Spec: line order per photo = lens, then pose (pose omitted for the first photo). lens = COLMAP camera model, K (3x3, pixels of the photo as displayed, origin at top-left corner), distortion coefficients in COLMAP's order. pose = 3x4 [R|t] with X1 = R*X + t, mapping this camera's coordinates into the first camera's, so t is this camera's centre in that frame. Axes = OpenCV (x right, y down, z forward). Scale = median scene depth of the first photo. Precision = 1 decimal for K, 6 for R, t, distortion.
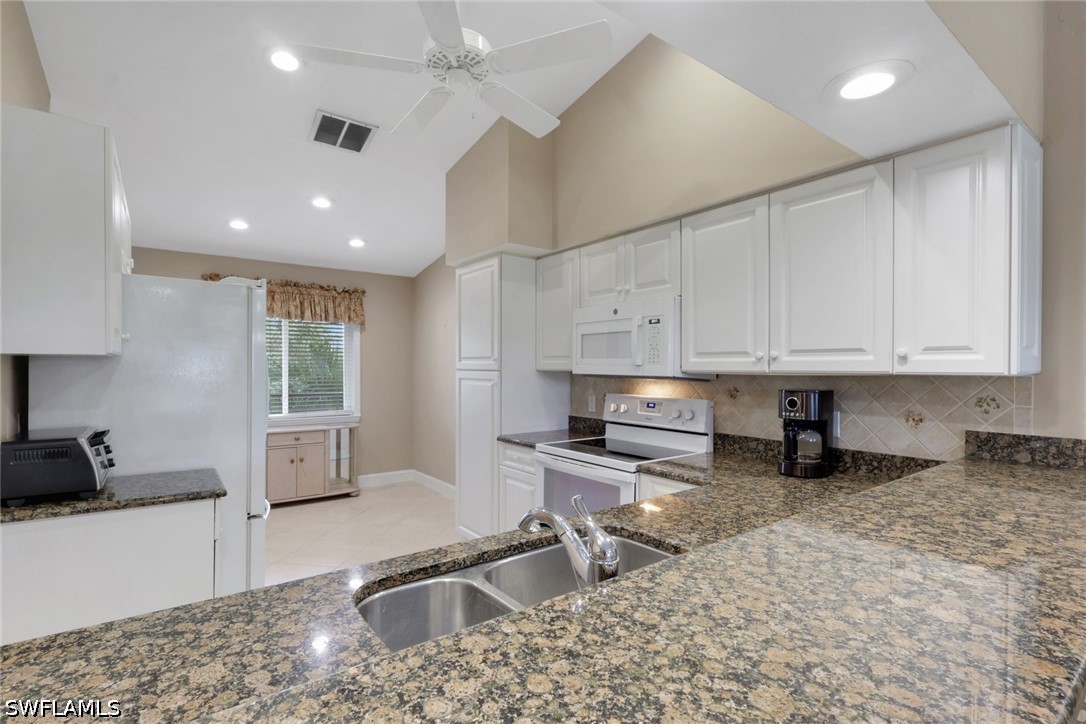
lens RADIAL K [[504.6, 0, 541.6], [0, 504.6, 370.0], [0, 0, 1]] dist [0.000636, -0.000750]
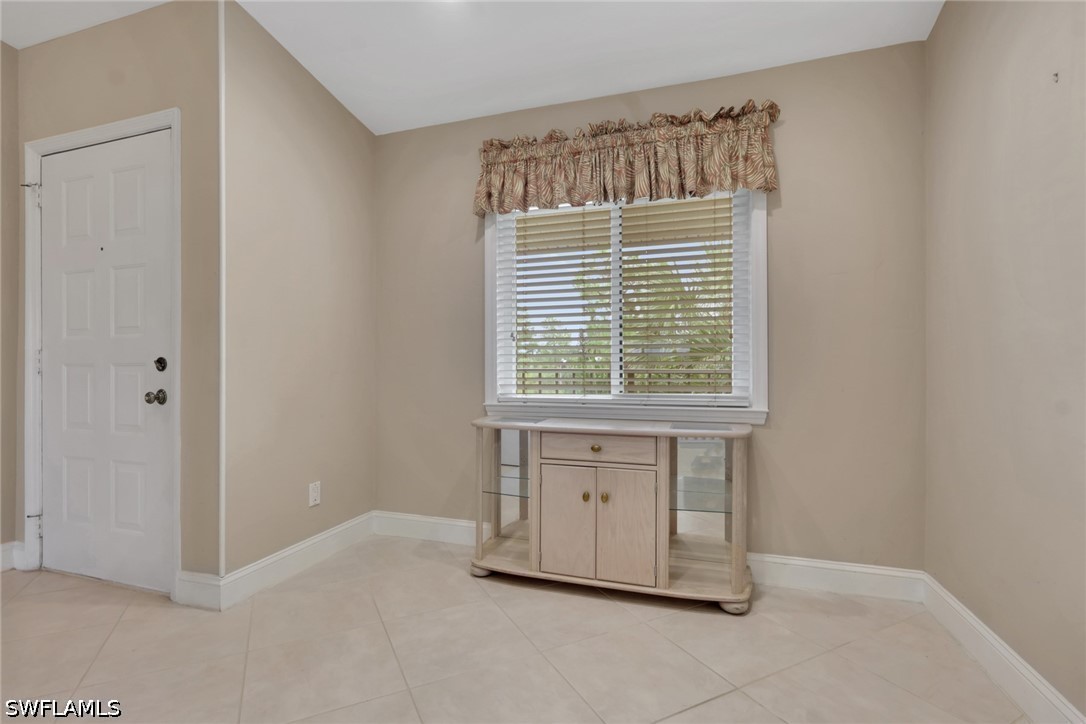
lens RADIAL K [[504.6, 0, 541.6], [0, 504.6, 363.1], [0, 0, 1]] dist [0.000636, -0.000750]
pose [[0.573835, -0.004501, -0.818958, -0.252595], [-0.002213, 0.999973, -0.007046, 0.111946], [0.818968, 0.005856, 0.573810, 1.239351]]
